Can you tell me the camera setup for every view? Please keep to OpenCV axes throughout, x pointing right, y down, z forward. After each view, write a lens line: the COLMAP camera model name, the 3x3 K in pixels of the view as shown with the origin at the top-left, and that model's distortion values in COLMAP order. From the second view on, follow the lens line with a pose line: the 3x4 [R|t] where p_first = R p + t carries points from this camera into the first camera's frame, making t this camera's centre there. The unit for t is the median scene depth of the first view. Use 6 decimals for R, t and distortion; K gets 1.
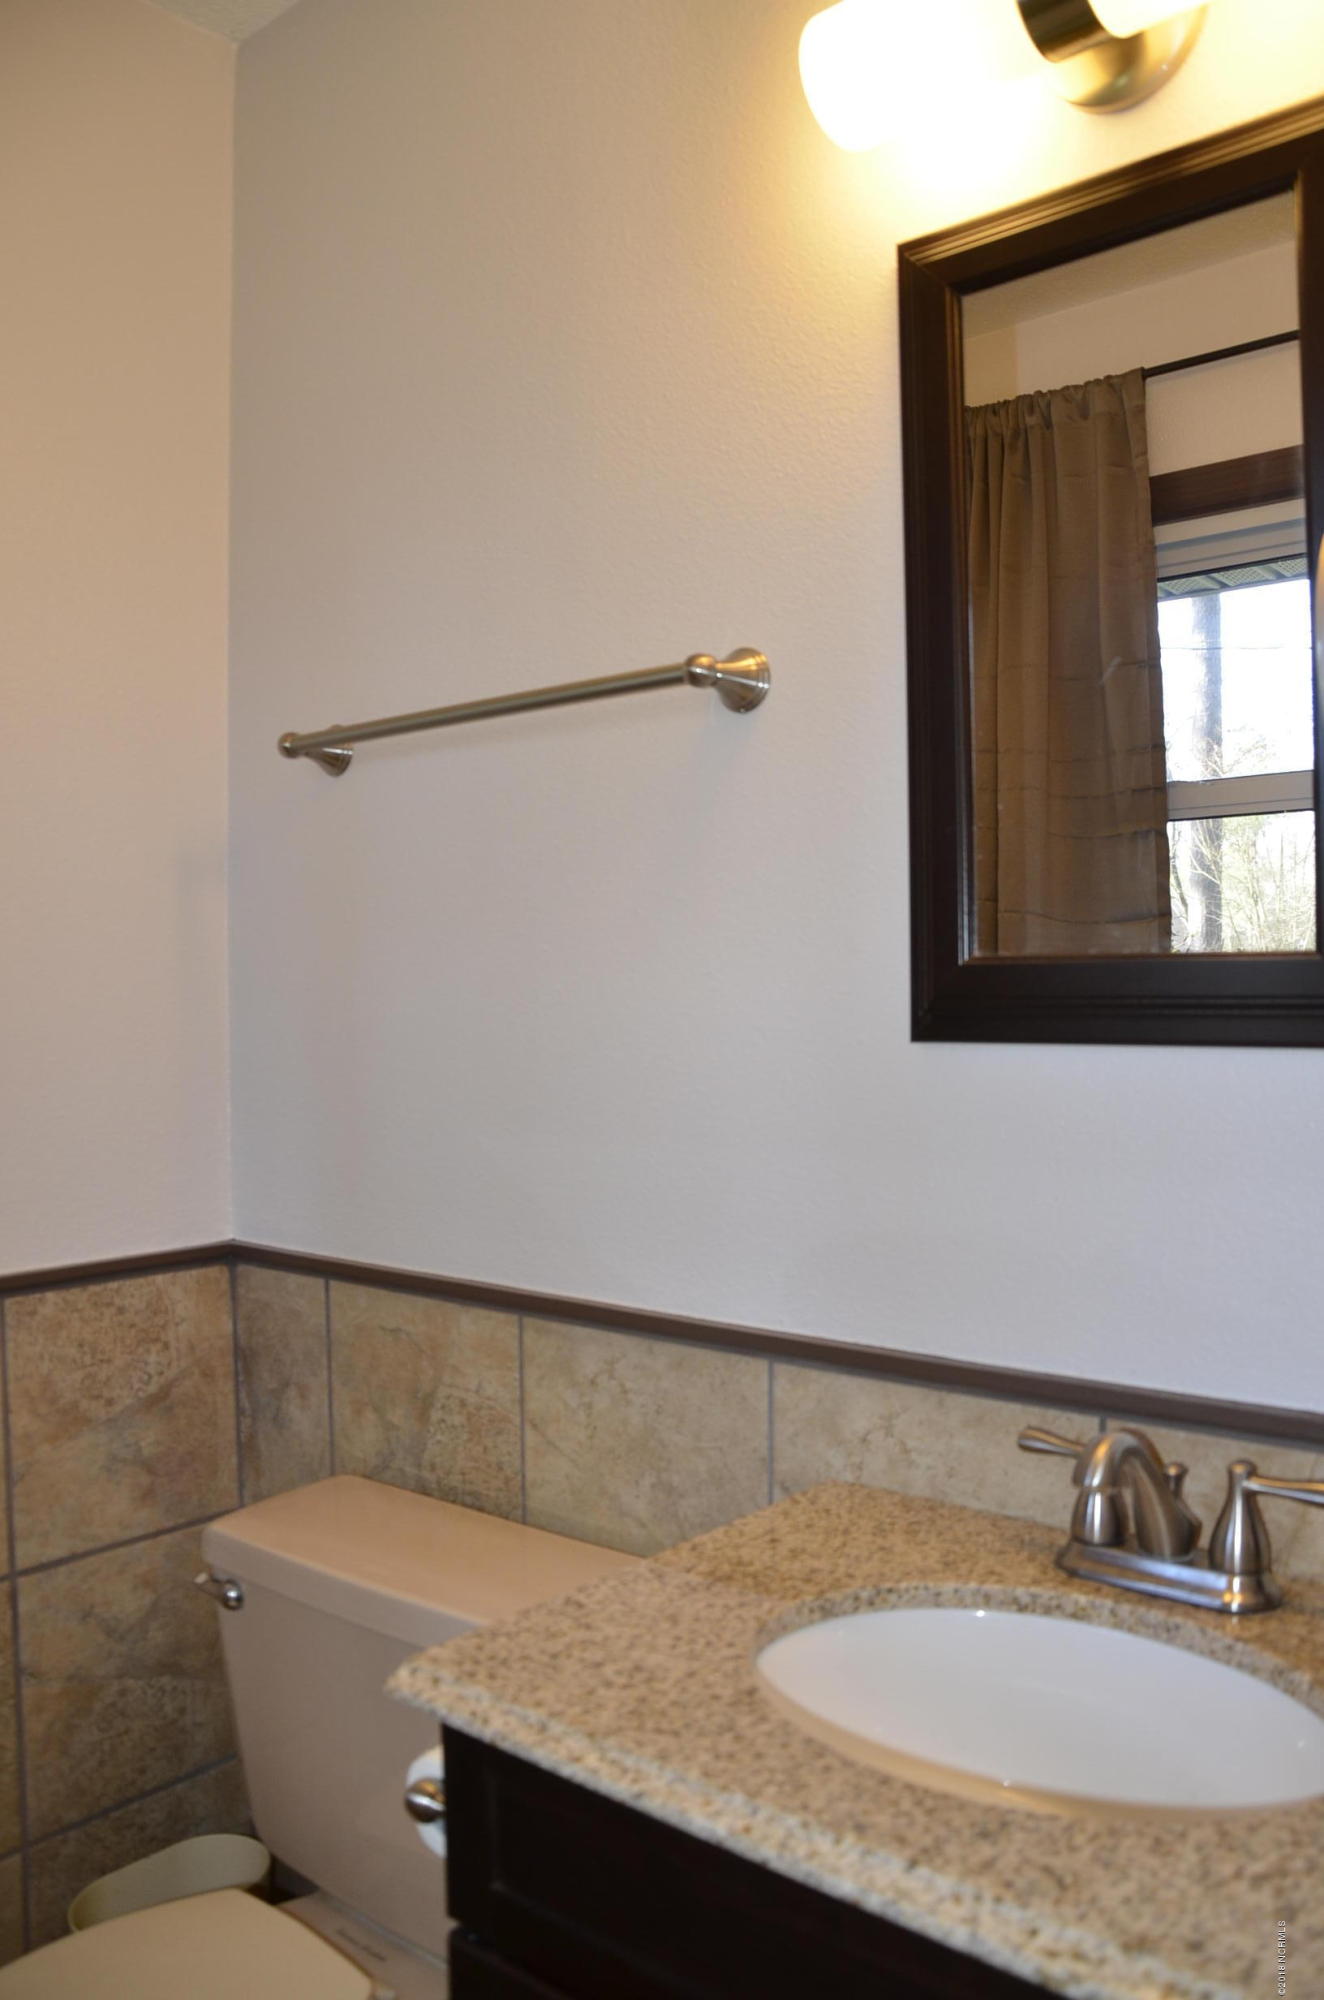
lens RADIAL K [[1557.7, 0, 662.0], [0, 1557.7, 1000.0], [0, 0, 1]] dist [-0.163461, 0.129826]
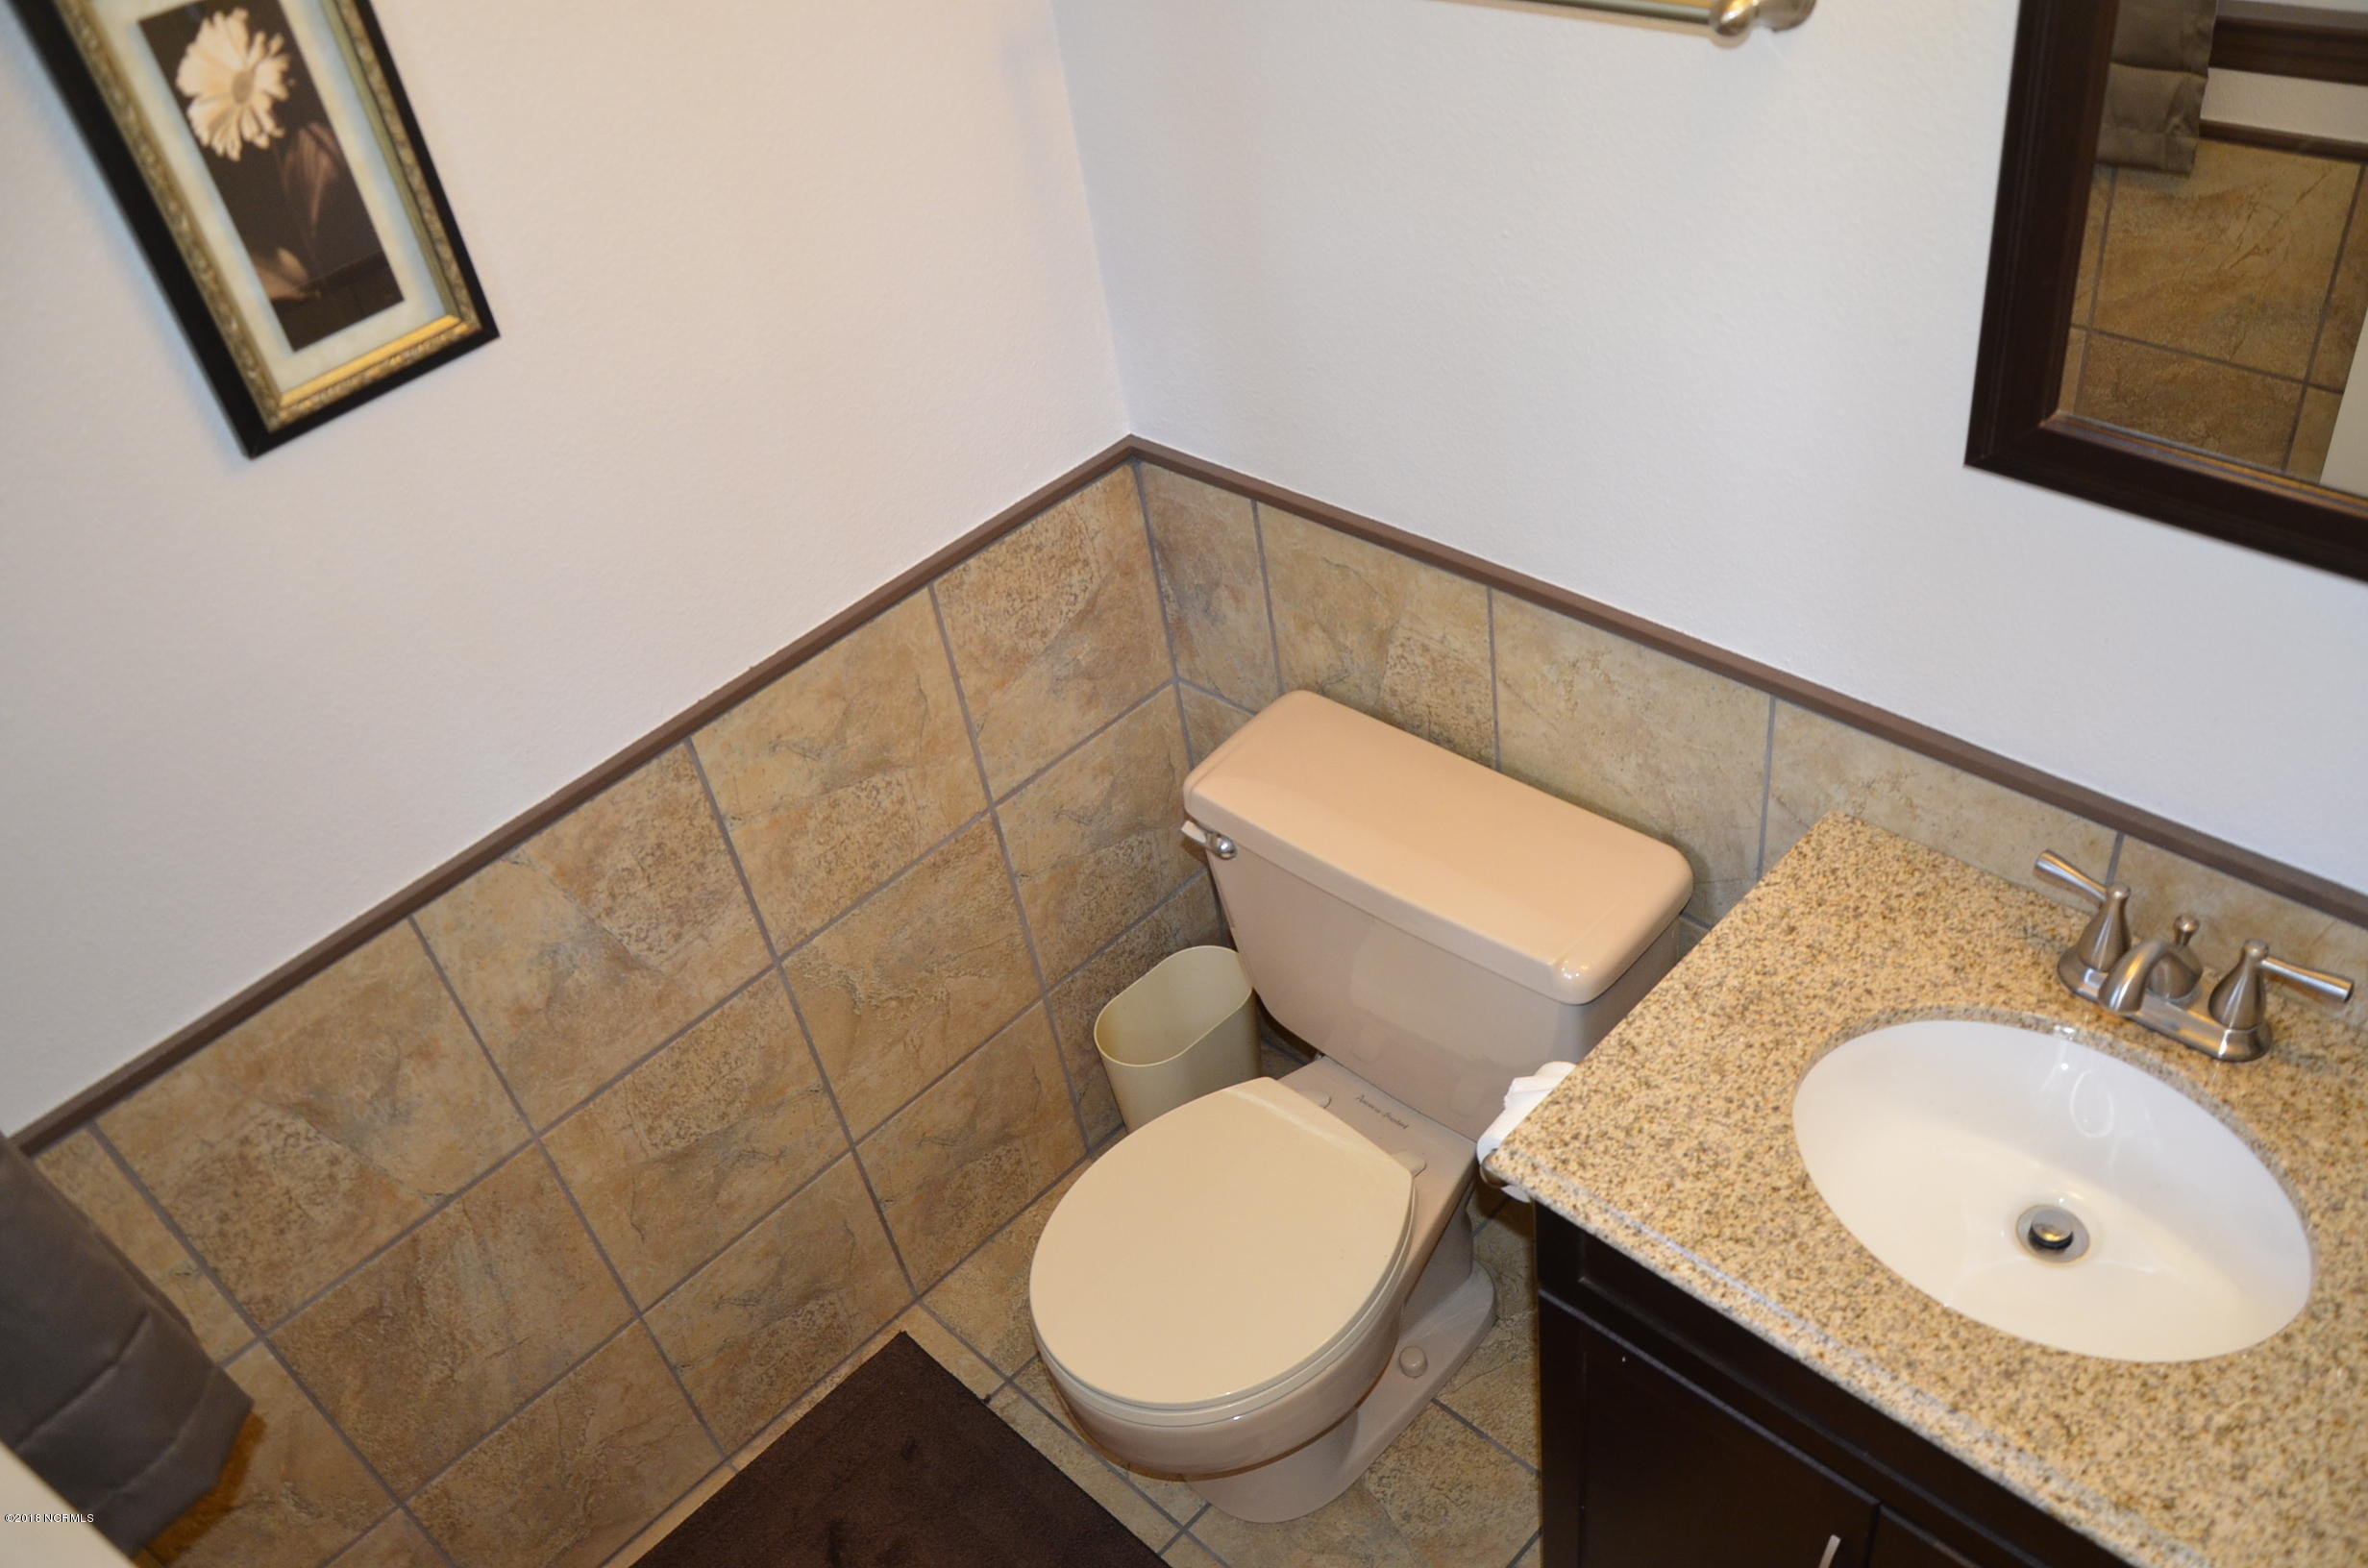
lens RADIAL K [[1844.0, 0, 1188.7], [0, 1844.0, 799.0], [0, 0, 1]] dist [-0.163461, 0.129826]
pose [[0.987661, -0.051049, -0.148051, -0.119409], [0.133067, 0.772024, 0.621507, -0.446208], [0.082571, -0.633539, 0.769292, 0.027677]]
